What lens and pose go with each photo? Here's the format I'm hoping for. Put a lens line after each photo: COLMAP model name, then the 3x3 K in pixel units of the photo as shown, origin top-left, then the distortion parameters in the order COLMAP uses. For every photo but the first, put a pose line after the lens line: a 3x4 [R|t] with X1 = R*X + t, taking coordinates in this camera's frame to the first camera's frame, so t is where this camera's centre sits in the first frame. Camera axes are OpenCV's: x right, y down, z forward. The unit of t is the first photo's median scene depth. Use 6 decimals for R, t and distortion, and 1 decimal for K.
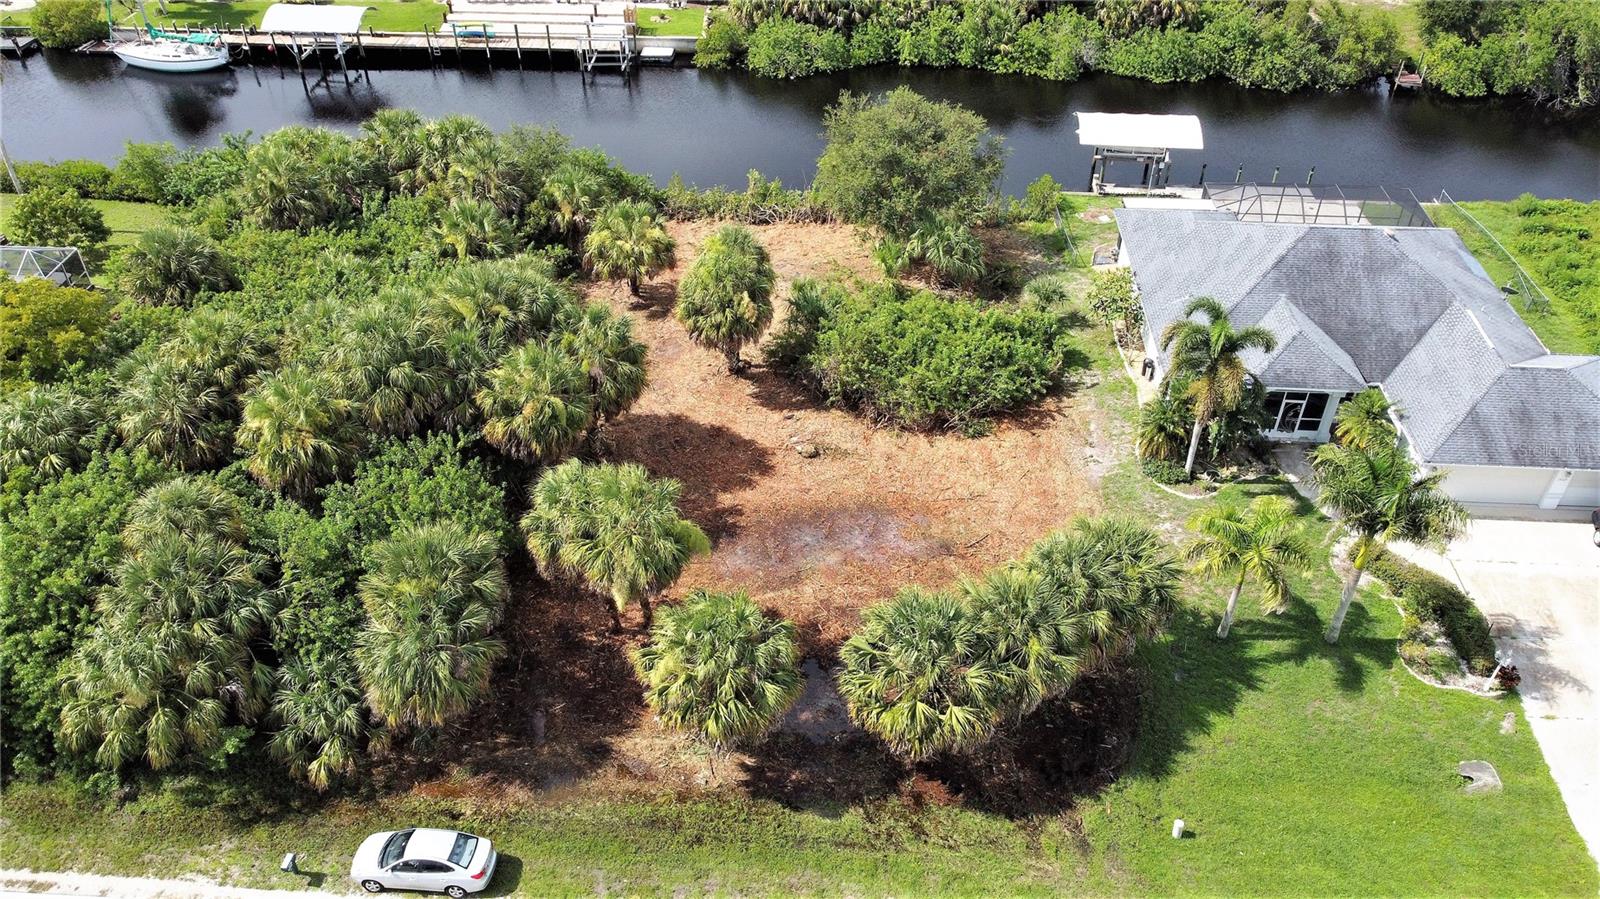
lens RADIAL K [[1216.5, 0, 802.6], [0, 1216.5, 444.2], [0, 0, 1]] dist [-0.012313, 0.001811]
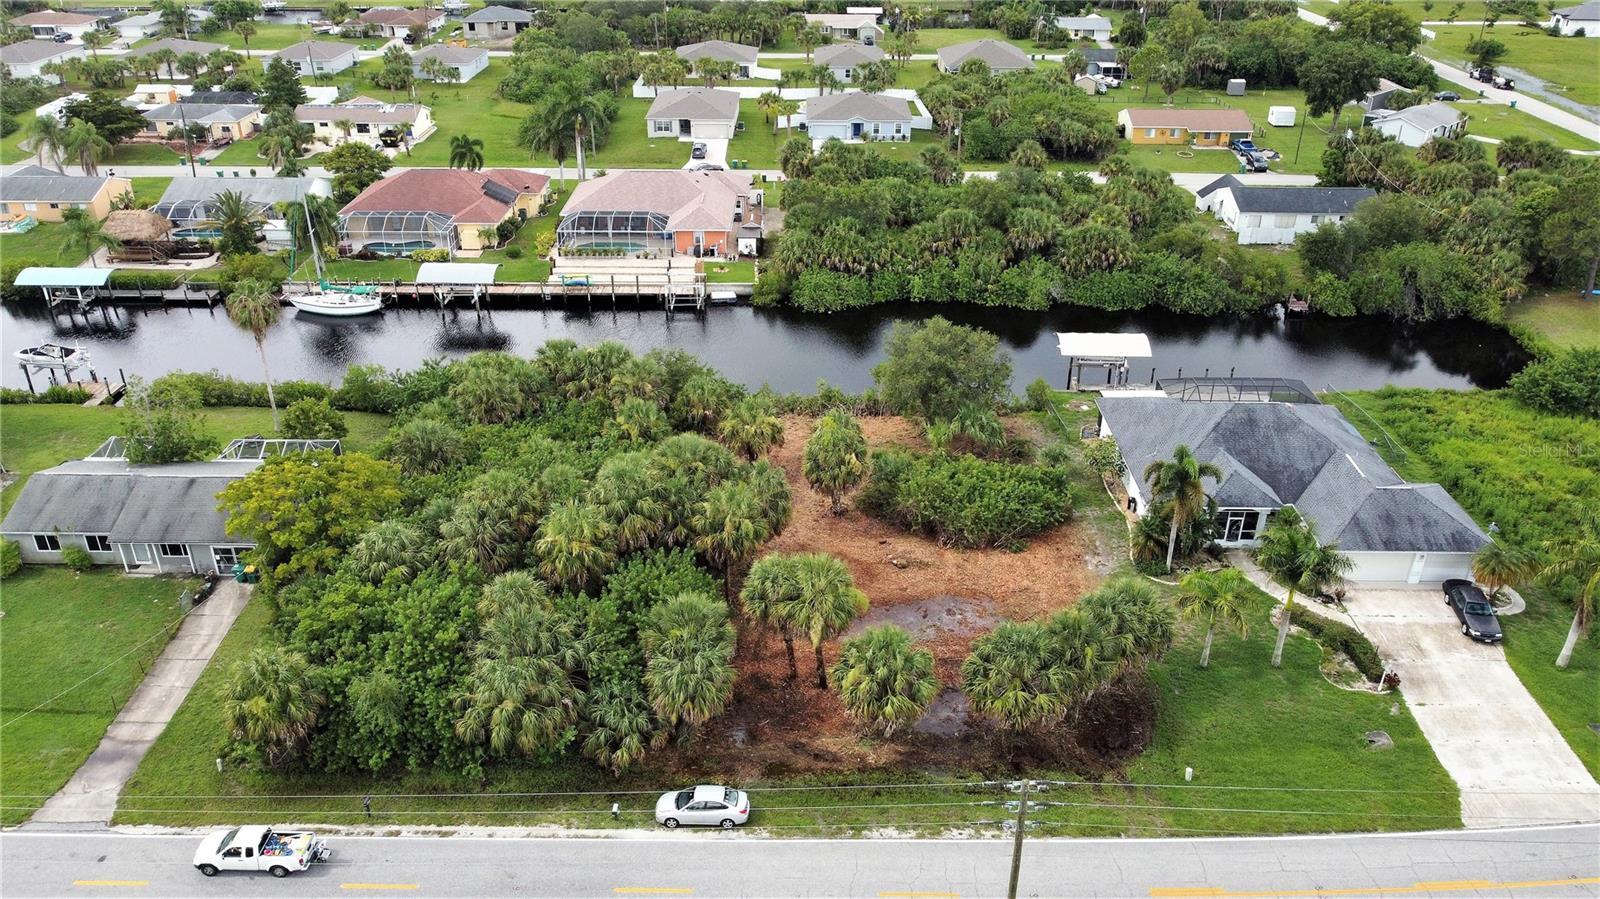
lens RADIAL K [[1216.5, 0, 802.6], [0, 1216.5, 444.2], [0, 0, 1]] dist [-0.012313, 0.001811]
pose [[0.998562, -0.021955, 0.048907, -0.184367], [0.030746, 0.981882, -0.186983, 0.135937], [-0.043916, 0.188218, 0.981145, -0.425193]]
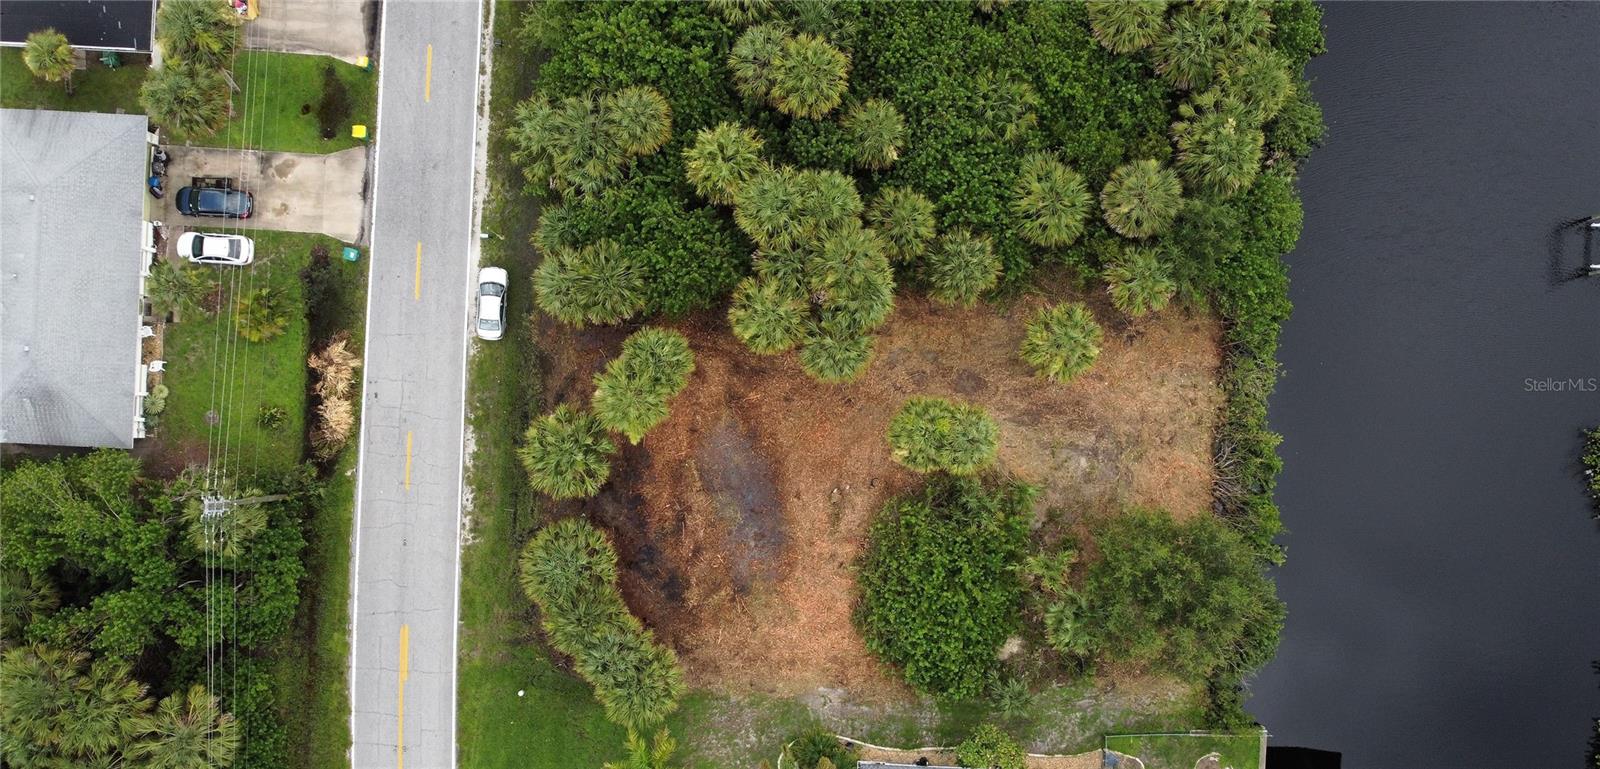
lens RADIAL K [[1241.0, 0, 820.2], [0, 1241.0, 451.6], [0, 0, 1]] dist [-0.012526, 0.001507]
pose [[0.010522, 0.999864, 0.012674, -0.068112], [-0.622141, -0.003377, 0.782898, -1.135775], [0.782835, -0.016122, 0.622021, 0.122545]]
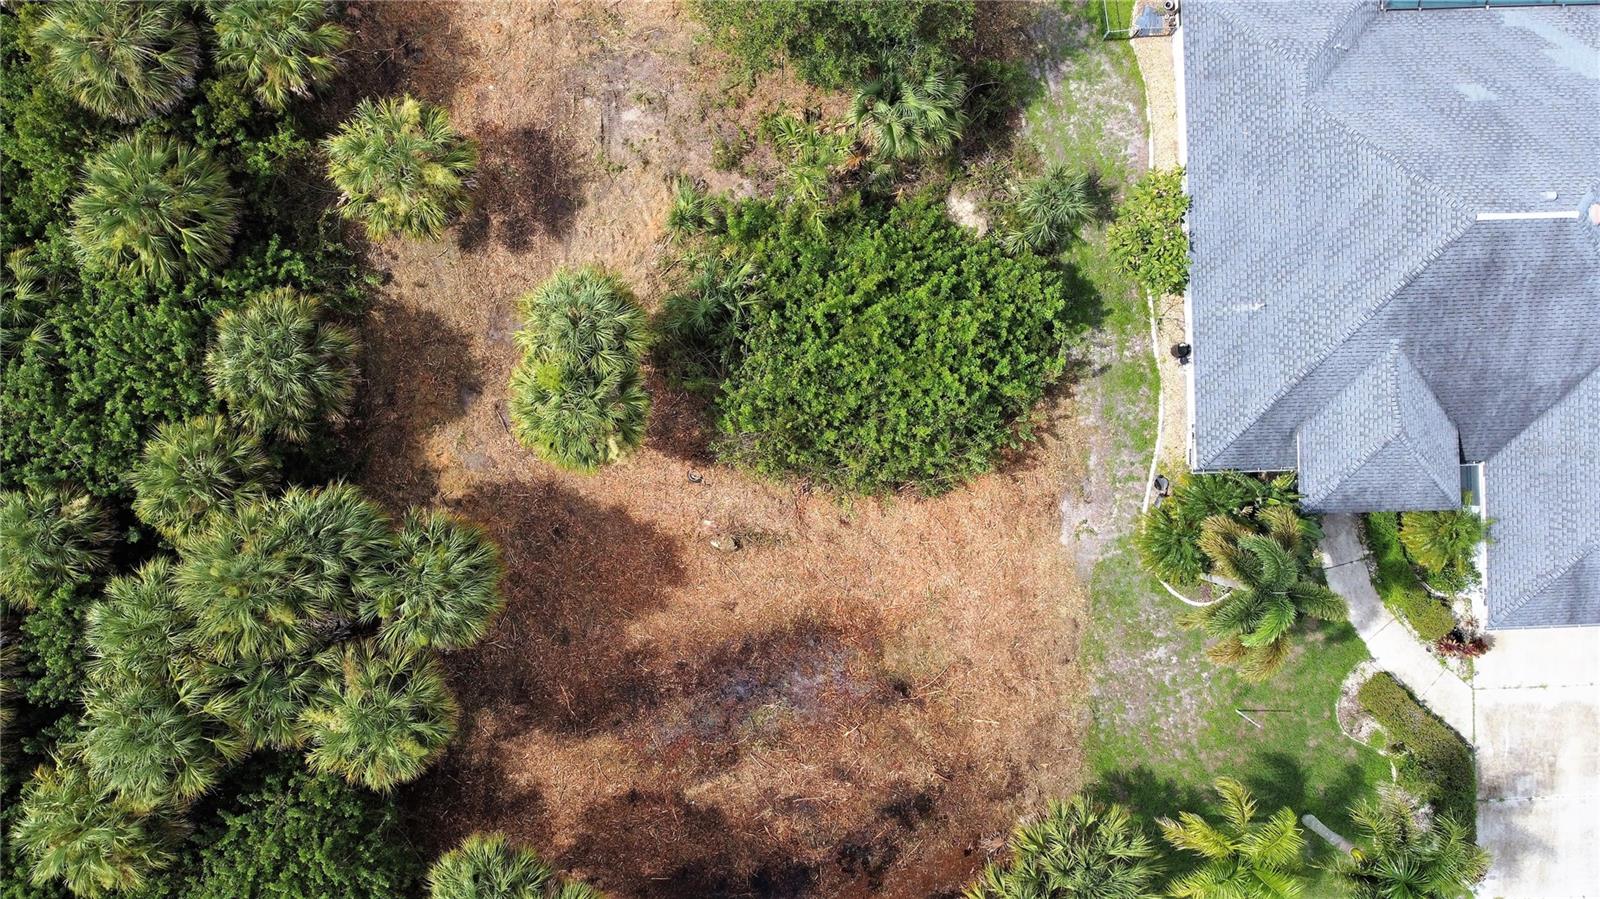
lens RADIAL K [[1216.5, 0, 802.6], [0, 1216.5, 444.2], [0, 0, 1]] dist [-0.012313, 0.001811]
pose [[0.995687, -0.092775, -0.000697, 0.062902], [0.057127, 0.607155, 0.792527, -0.685943], [-0.073103, -0.789148, 0.609837, 0.597427]]
